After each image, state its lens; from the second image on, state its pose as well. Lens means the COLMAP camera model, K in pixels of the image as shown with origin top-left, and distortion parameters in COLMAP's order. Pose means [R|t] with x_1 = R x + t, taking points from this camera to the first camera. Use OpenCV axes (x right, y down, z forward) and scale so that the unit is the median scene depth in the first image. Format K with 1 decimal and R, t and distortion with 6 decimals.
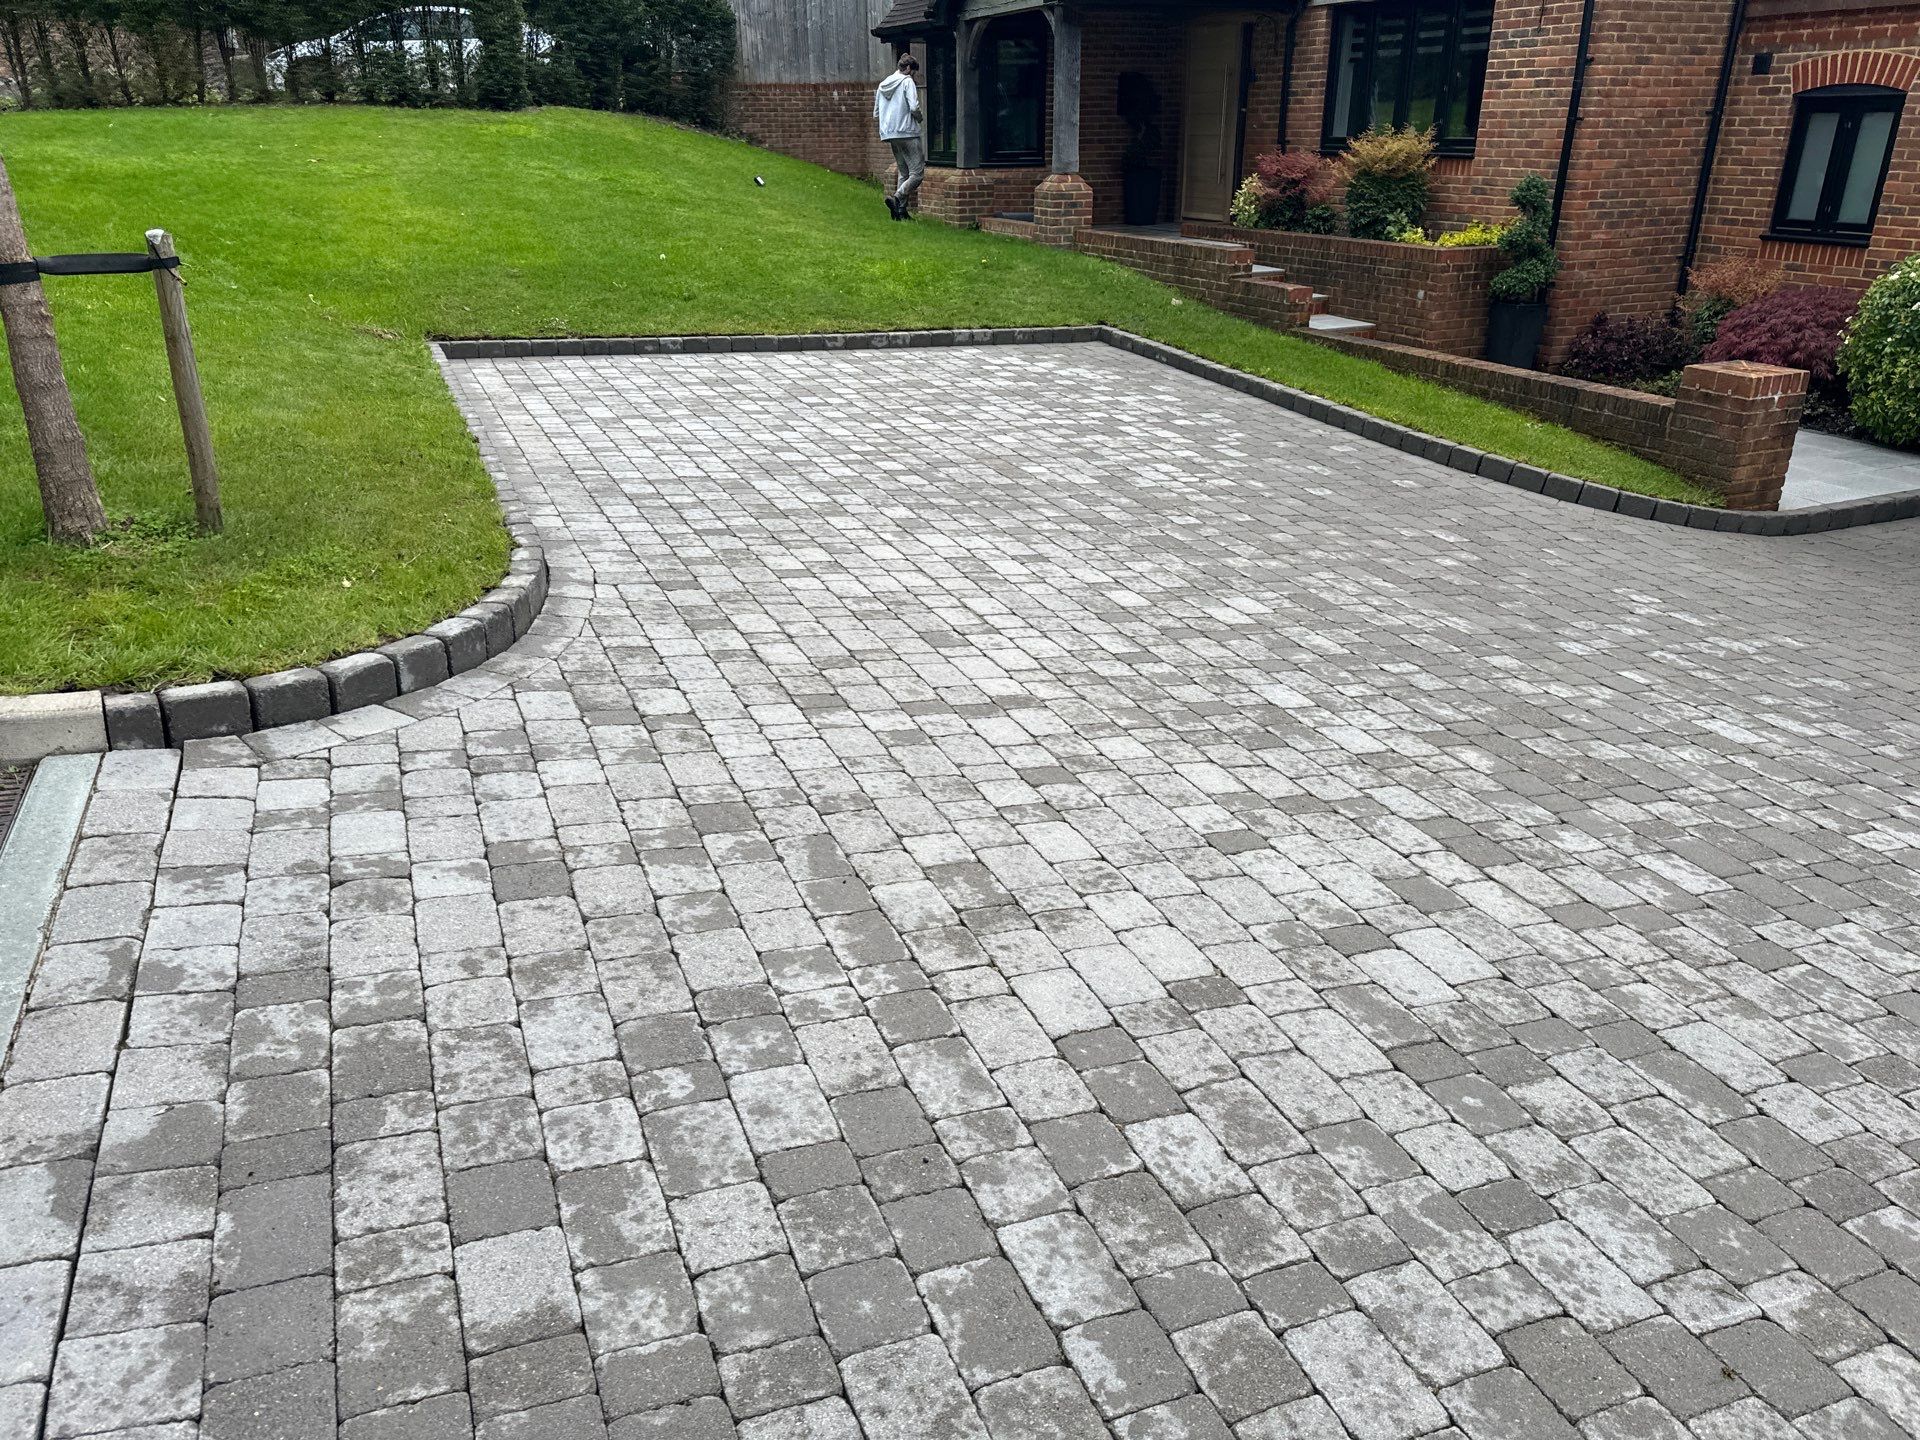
lens RADIAL K [[1369.6, 0, 969.1], [0, 1369.6, 734.4], [0, 0, 1]] dist [0.033379, -0.023992]
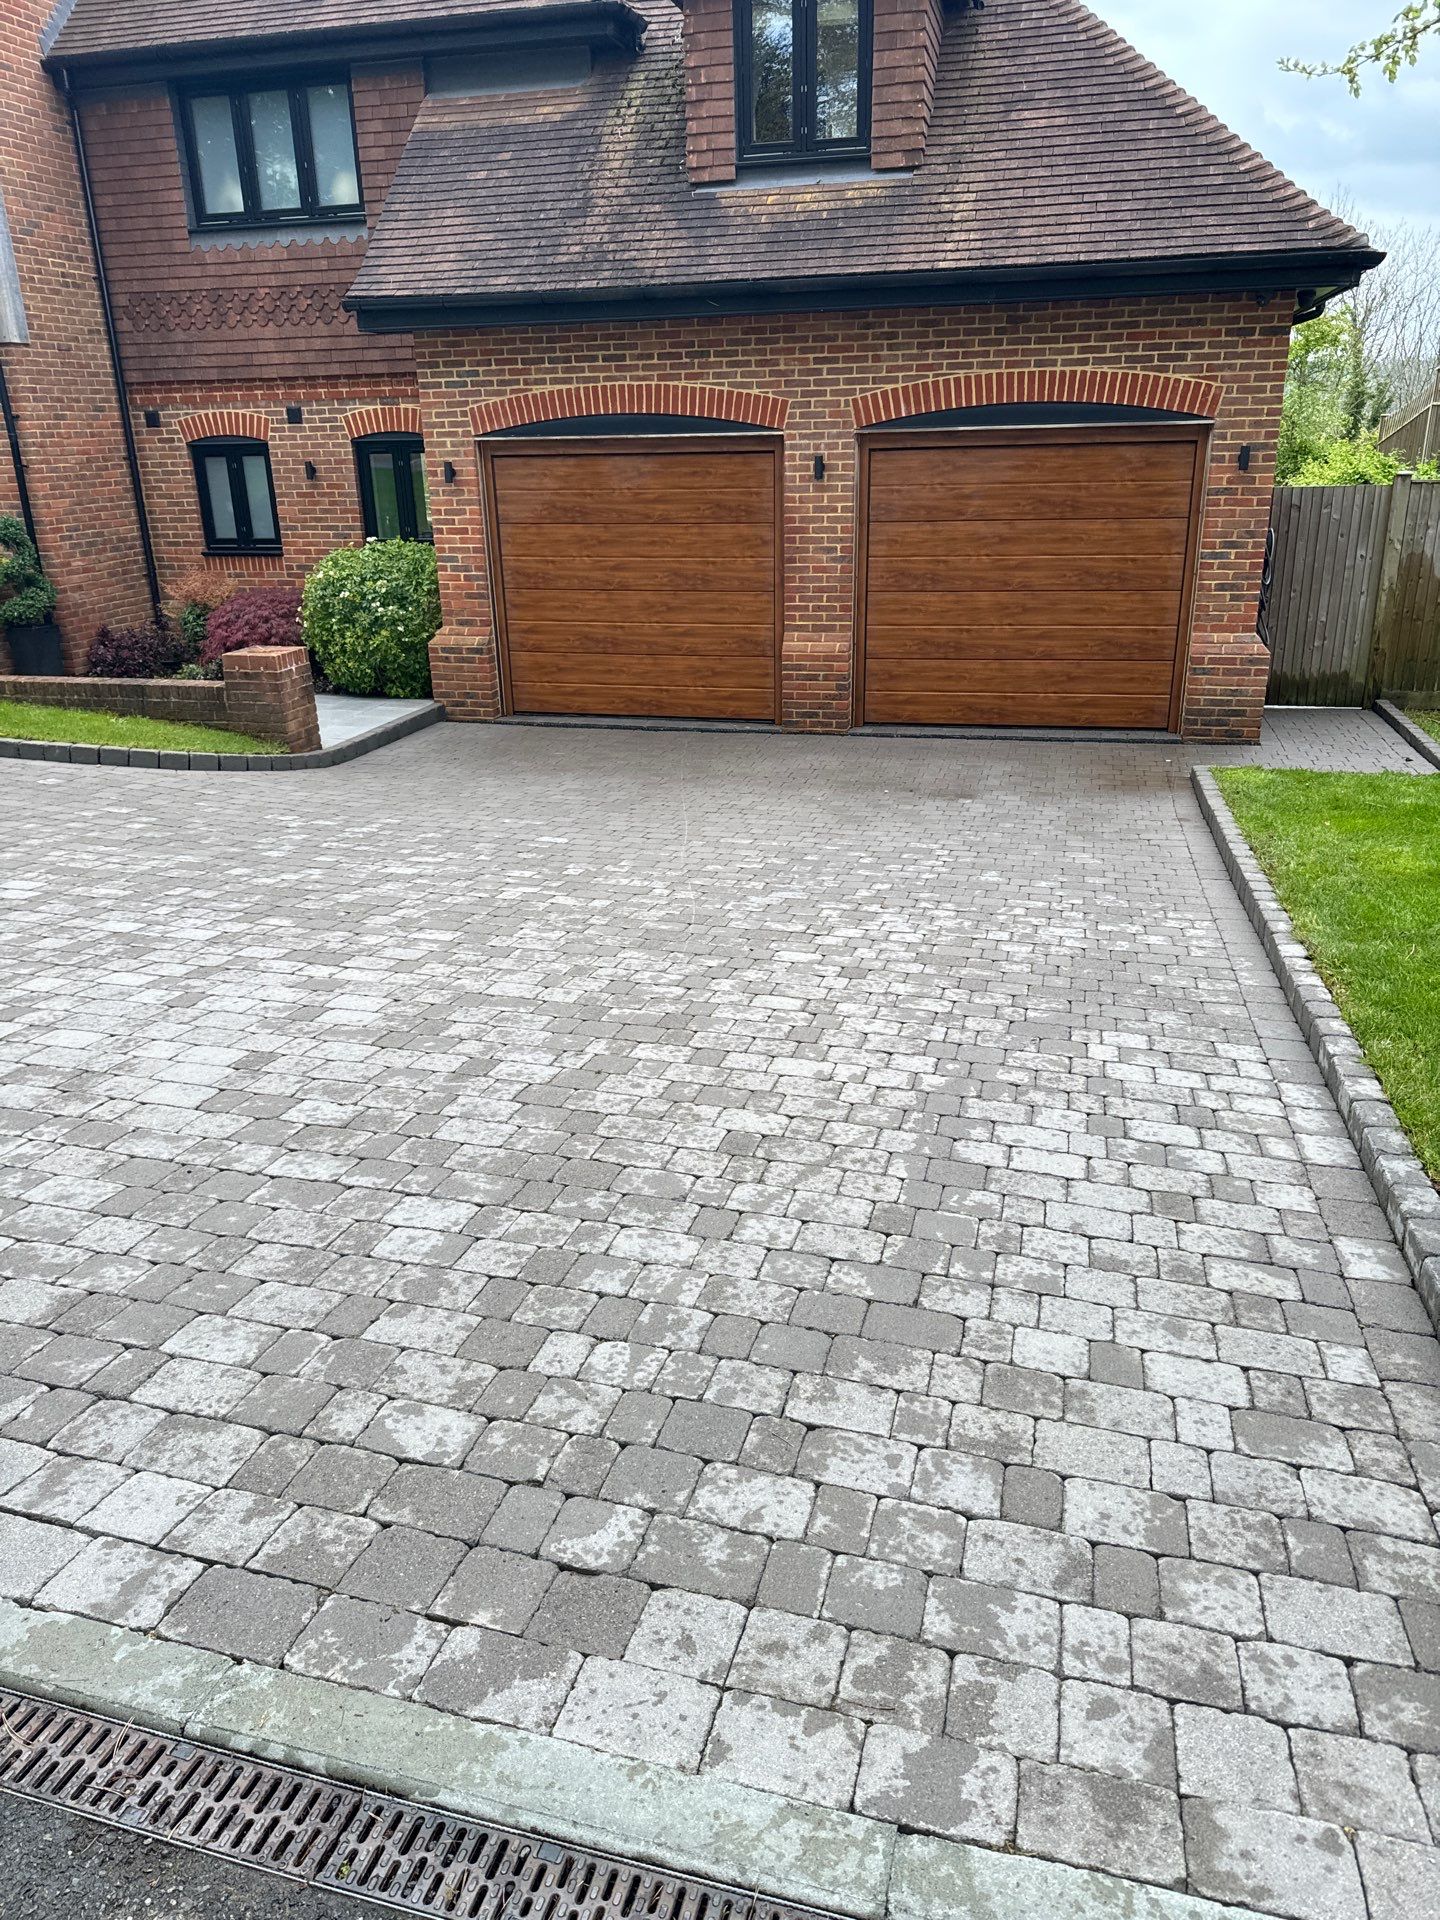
lens RADIAL K [[1369.6, 0, 712.7], [0, 1369.6, 954.3], [0, 0, 1]] dist [0.033379, -0.023992]
pose [[0.626971, -0.289638, 0.723199, -0.348634], [0.335804, 0.938126, 0.084593, 0.070424], [-0.702953, 0.189816, 0.685439, -0.262196]]
